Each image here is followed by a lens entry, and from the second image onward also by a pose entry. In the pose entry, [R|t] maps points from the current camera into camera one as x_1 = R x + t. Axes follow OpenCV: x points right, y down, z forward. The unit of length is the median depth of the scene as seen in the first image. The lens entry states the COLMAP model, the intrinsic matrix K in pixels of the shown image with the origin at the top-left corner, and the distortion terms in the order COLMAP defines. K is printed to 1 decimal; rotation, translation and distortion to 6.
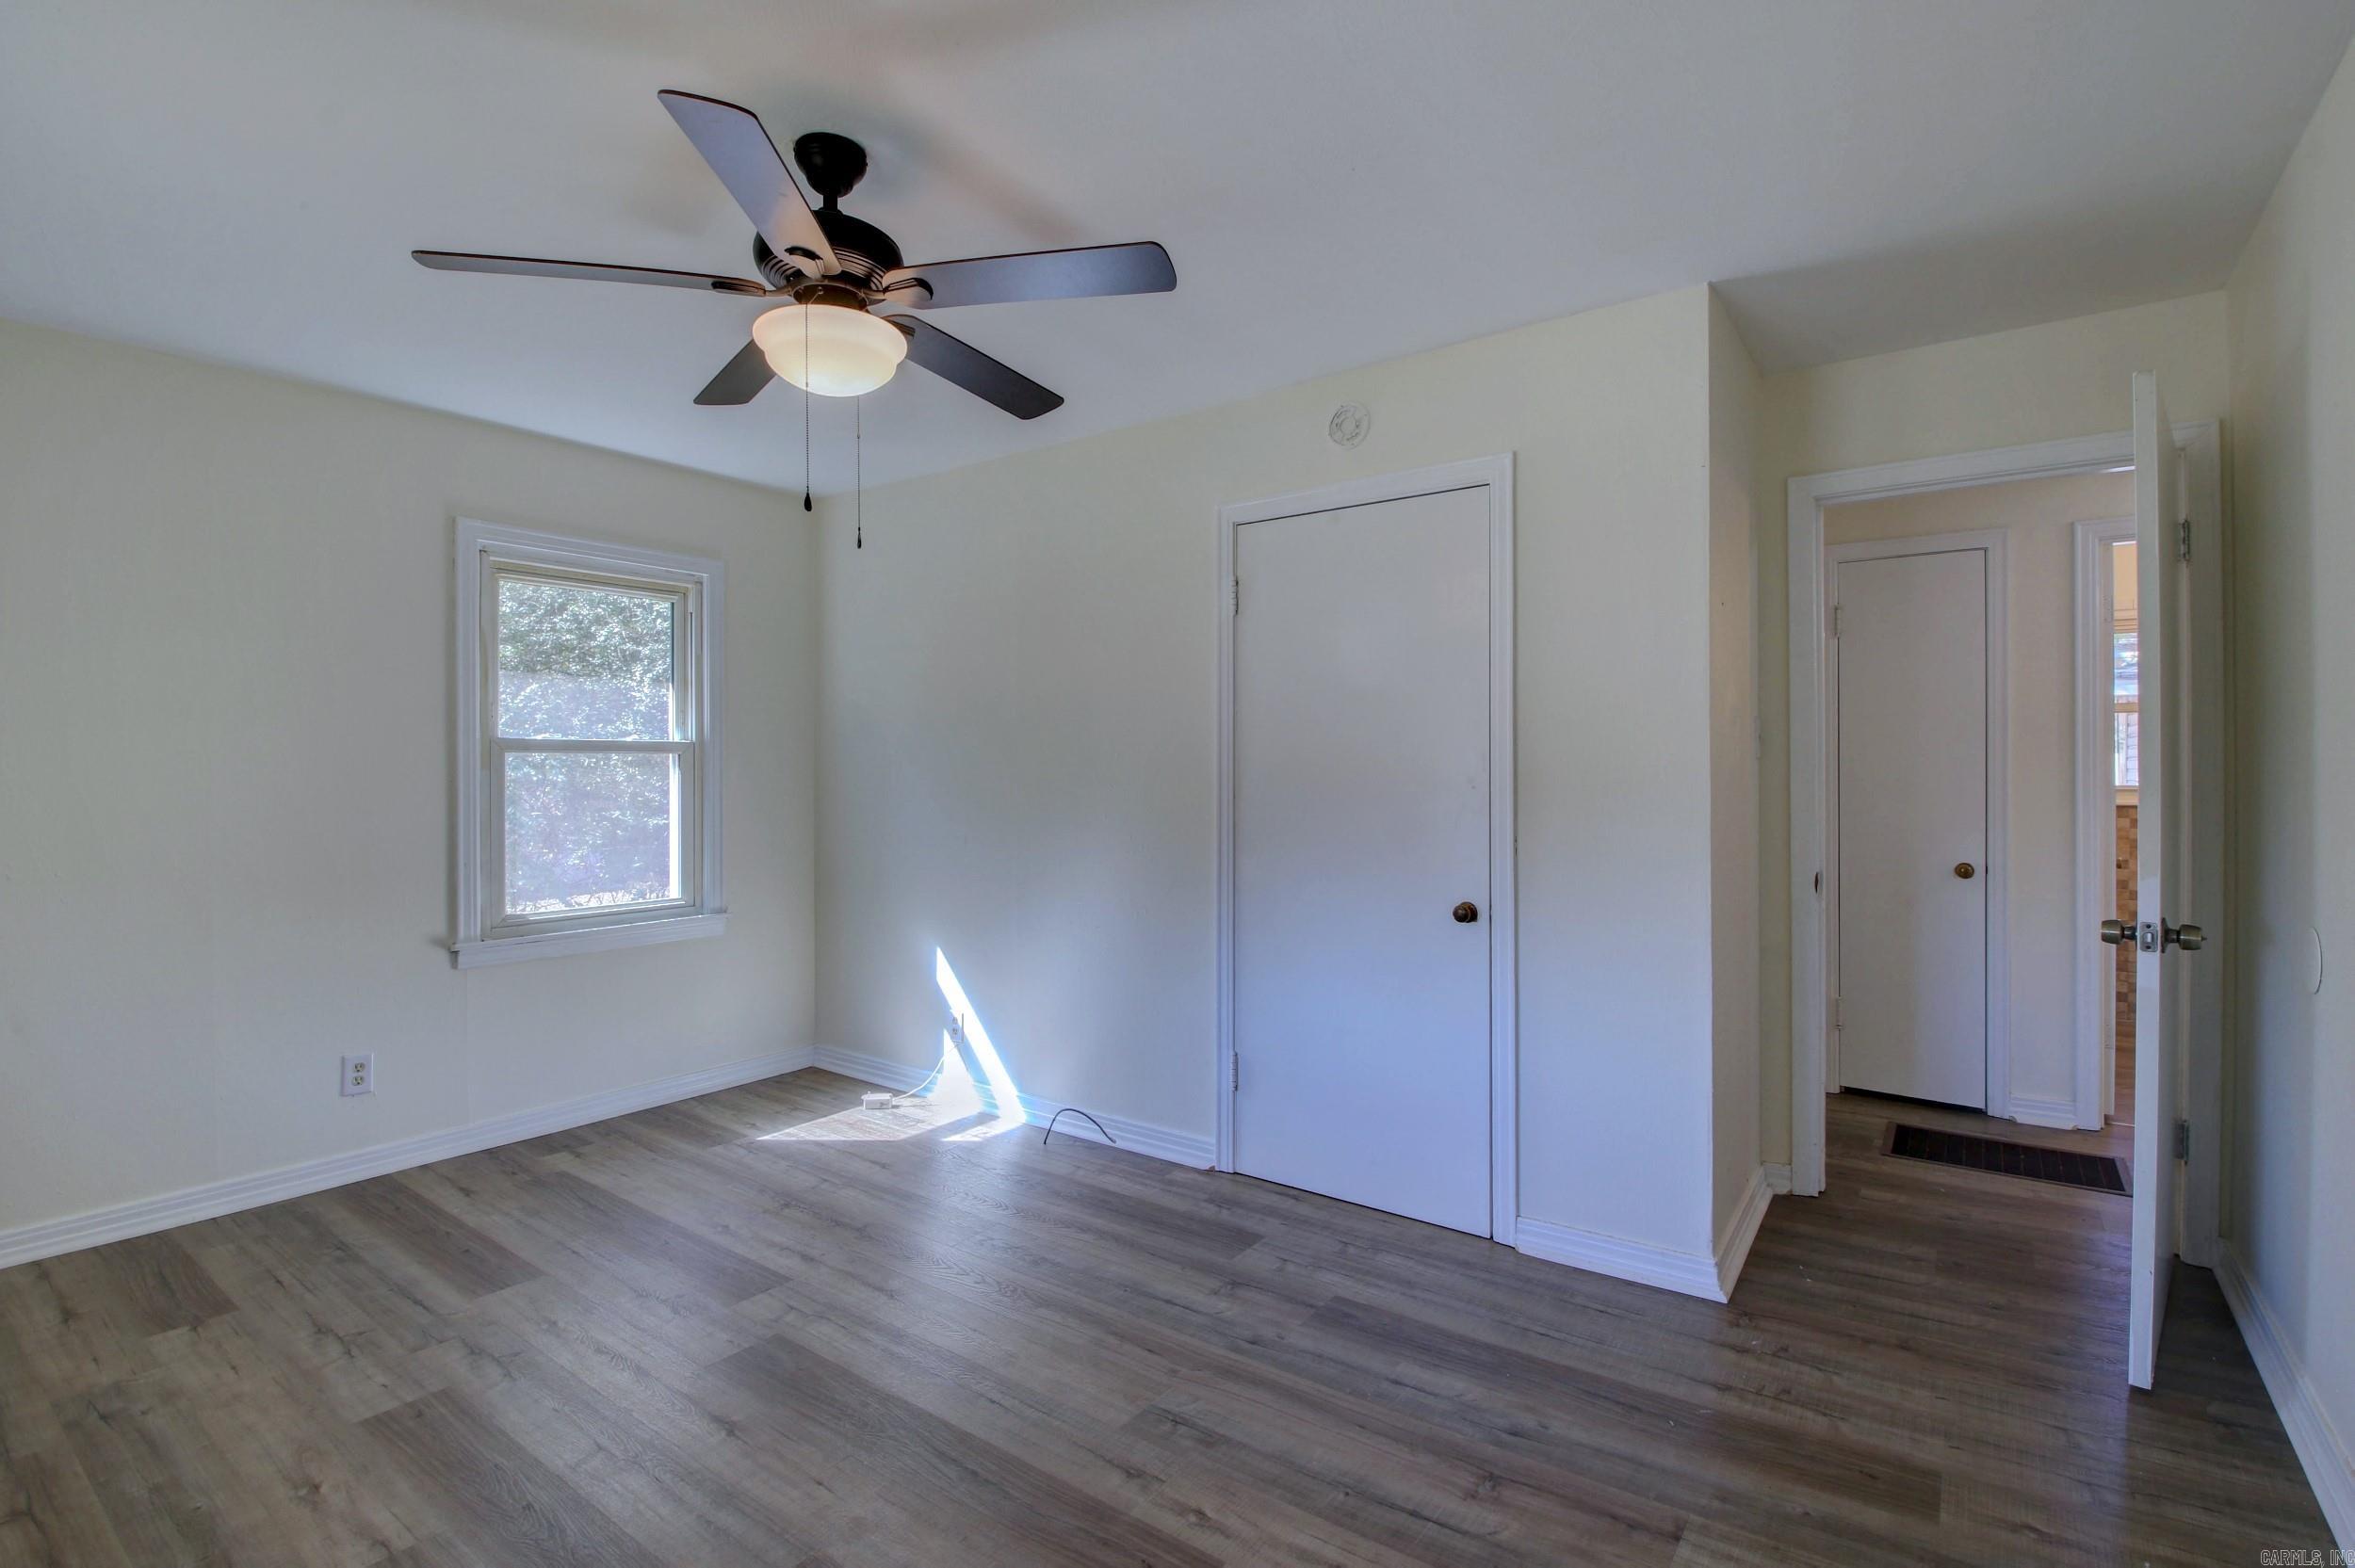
lens RADIAL K [[1086.1, 0, 1180.2], [0, 1086.1, 772.2], [0, 0, 1]] dist [0.001198, -0.010260]
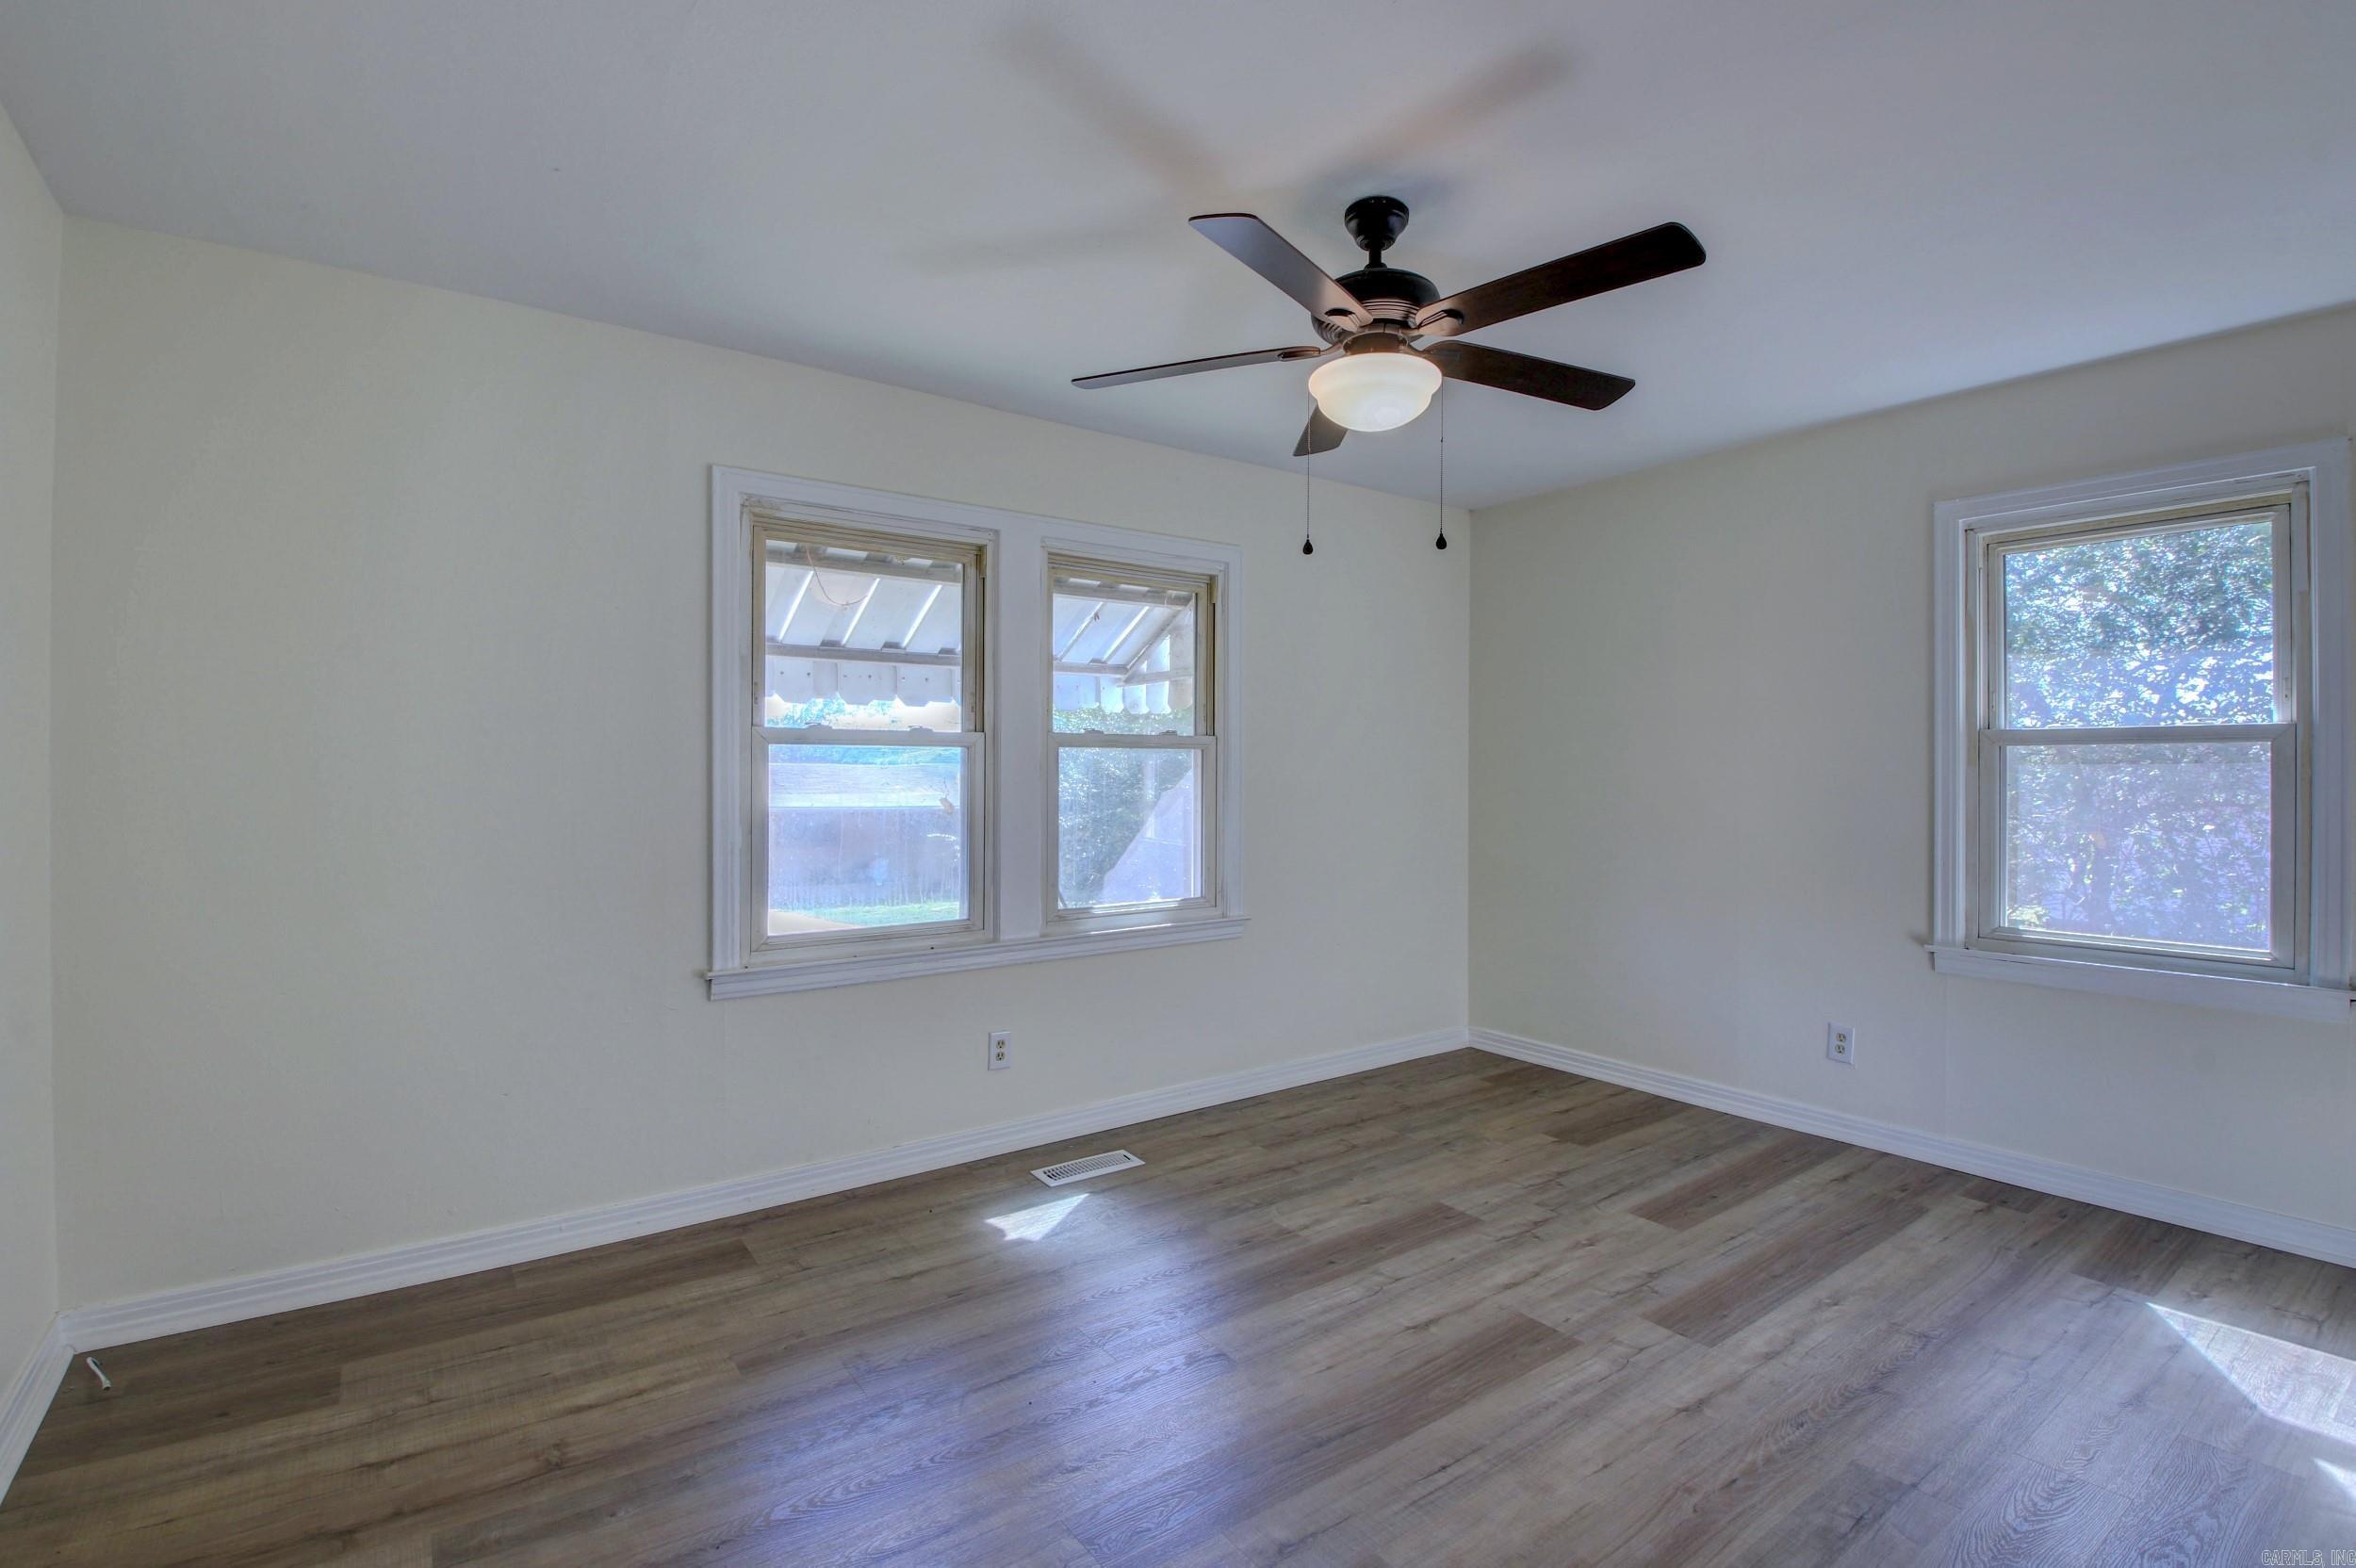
lens RADIAL K [[1114.5, 0, 1170.8], [0, 1114.5, 770.2], [0, 0, 1]] dist [0.000445, -0.014600]
pose [[-0.307124, 0.009593, -0.951621, 0.519560], [0.003289, 0.999954, 0.009019, -0.009560], [0.951664, -0.000360, -0.307141, 0.705357]]
